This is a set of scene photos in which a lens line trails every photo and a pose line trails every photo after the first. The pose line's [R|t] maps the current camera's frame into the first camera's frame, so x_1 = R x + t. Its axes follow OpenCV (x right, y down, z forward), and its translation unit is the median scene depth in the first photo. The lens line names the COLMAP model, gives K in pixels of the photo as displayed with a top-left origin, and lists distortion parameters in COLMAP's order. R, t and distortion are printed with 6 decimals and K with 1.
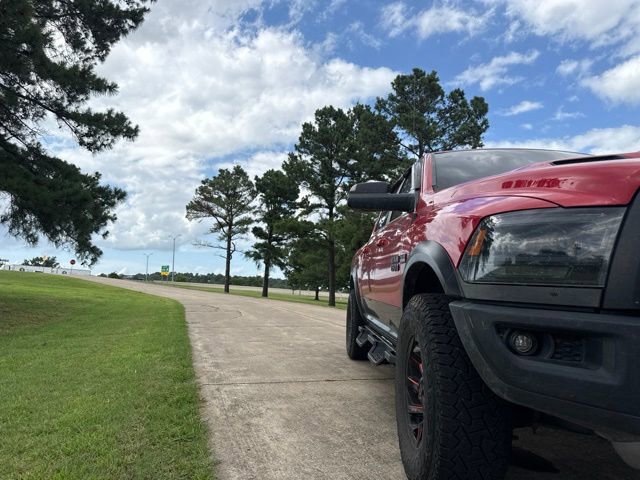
lens RADIAL K [[450.5, 0, 320.5], [0, 450.5, 248.7], [0, 0, 1]] dist [0.050648, -0.069553]
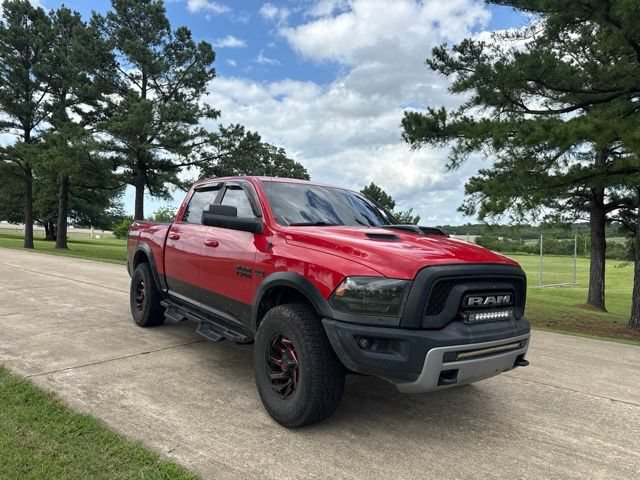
lens RADIAL K [[455.5, 0, 319.1], [0, 455.5, 242.3], [0, 0, 1]] dist [0.021328, -0.028049]
pose [[0.808371, -0.006413, 0.588639, -0.039285], [-0.074371, 0.990816, 0.112926, -0.019425], [-0.583957, -0.135064, 0.800470, -0.019111]]
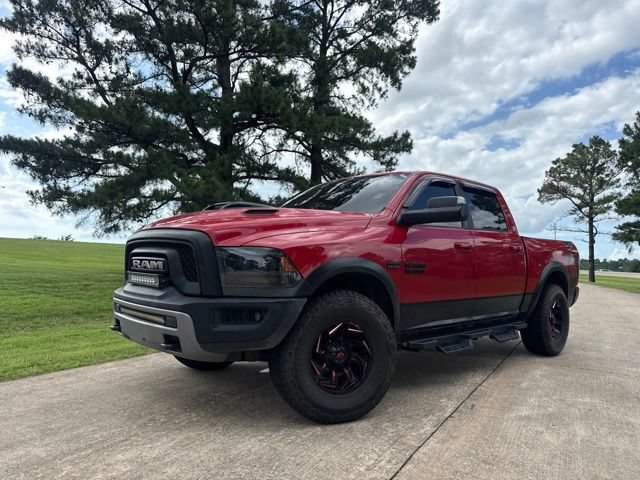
lens RADIAL K [[455.5, 0, 317.6], [0, 455.5, 242.0], [0, 0, 1]] dist [0.021328, -0.028049]
pose [[0.670605, -0.057586, -0.739576, 0.140098], [0.066888, 0.997615, -0.017027, 0.000082], [0.738793, -0.038050, 0.672858, -0.002107]]
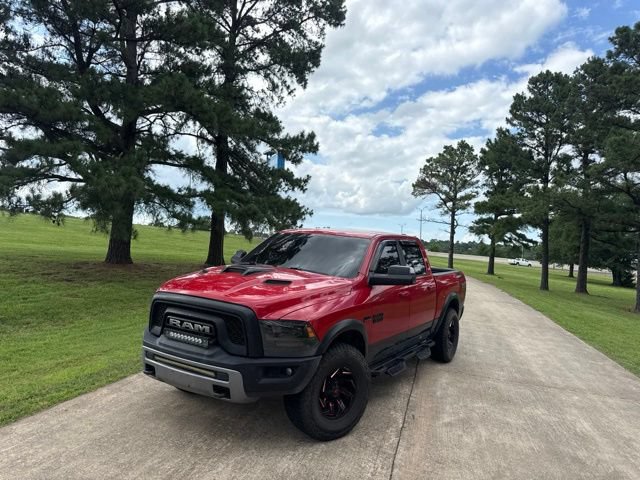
lens RADIAL K [[455.5, 0, 320.3], [0, 455.5, 241.6], [0, 0, 1]] dist [0.021328, -0.028049]
pose [[0.843329, 0.014184, -0.537210, 0.138311], [0.016832, 0.998464, 0.052786, -0.026706], [0.537134, -0.053558, 0.841795, -0.045012]]
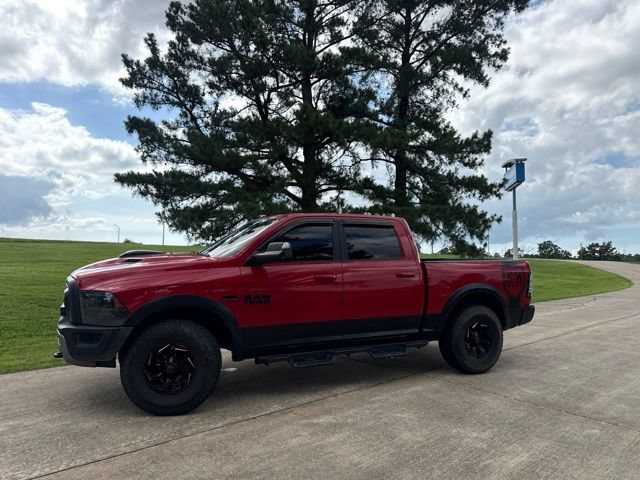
lens RADIAL K [[455.5, 0, 321.5], [0, 455.5, 239.3], [0, 0, 1]] dist [0.021328, -0.028049]
pose [[0.417237, -0.076880, -0.905540, 0.208144], [0.090507, 0.994977, -0.042771, -0.004341], [0.904280, -0.064112, 0.422100, 0.048163]]
